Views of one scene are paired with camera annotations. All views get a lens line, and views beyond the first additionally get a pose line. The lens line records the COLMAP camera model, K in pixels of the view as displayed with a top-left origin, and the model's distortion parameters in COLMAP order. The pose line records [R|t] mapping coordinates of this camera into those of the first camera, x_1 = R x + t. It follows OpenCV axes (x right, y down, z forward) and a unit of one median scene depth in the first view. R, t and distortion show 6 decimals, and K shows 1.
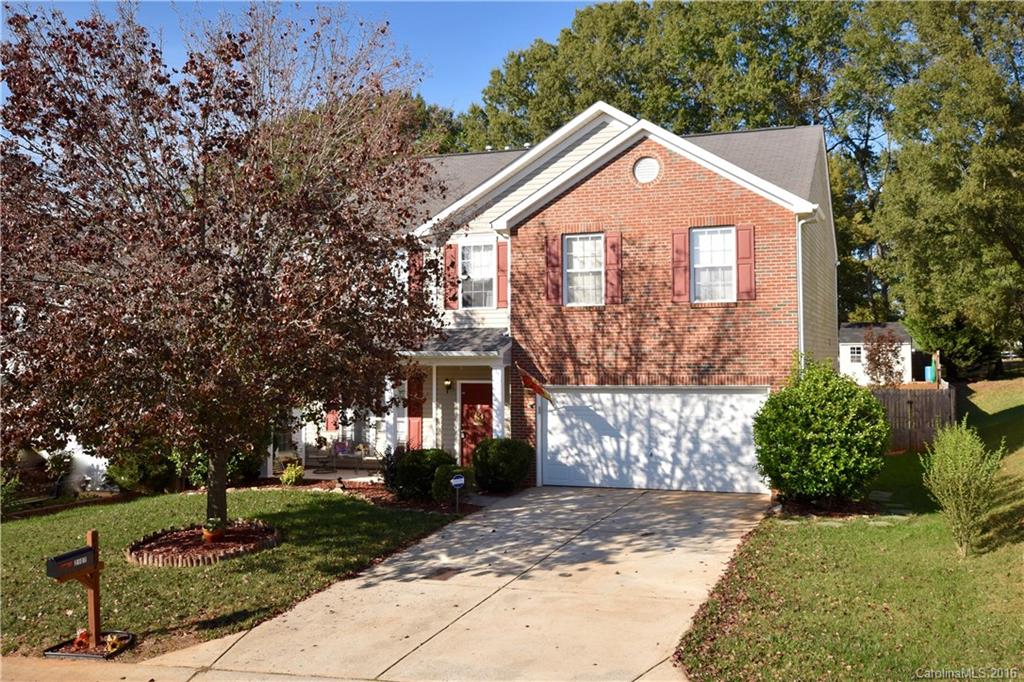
lens RADIAL K [[883.9, 0, 512.2], [0, 883.9, 341.4], [0, 0, 1]] dist [-0.000058, 0.000005]
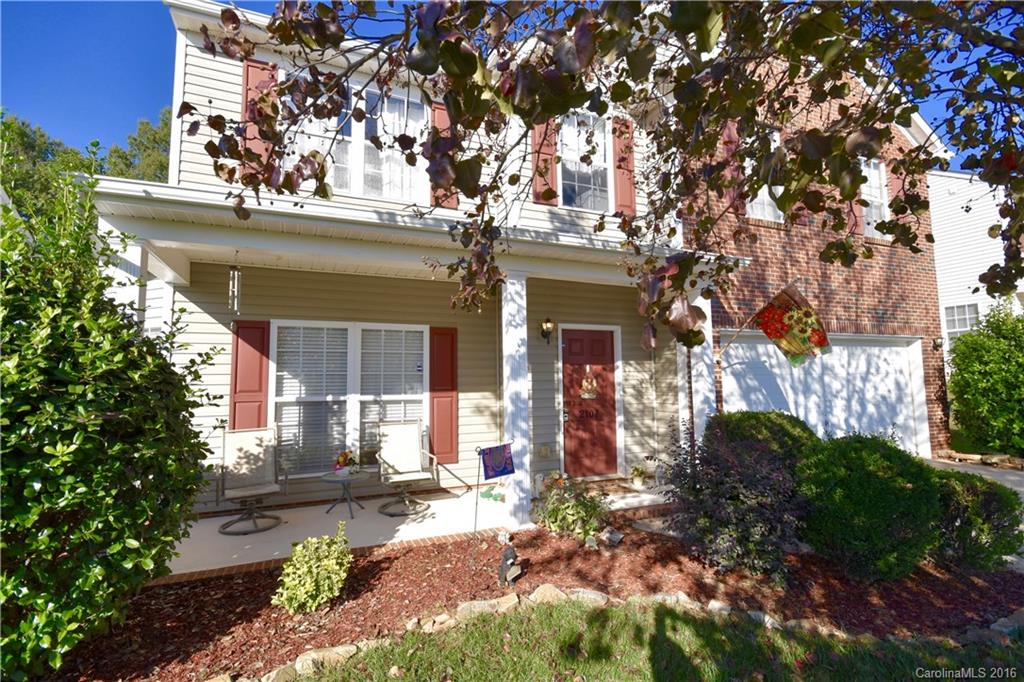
lens RADIAL K [[444.6, 0, 512.0], [0, 444.6, 343.5], [0, 0, 1]] dist [-0.001290, 0.000020]
pose [[0.734822, 0.052244, 0.676245, -0.321056], [-0.007014, 0.997561, -0.069446, 0.088212], [-0.678224, 0.046288, 0.733396, 0.905141]]
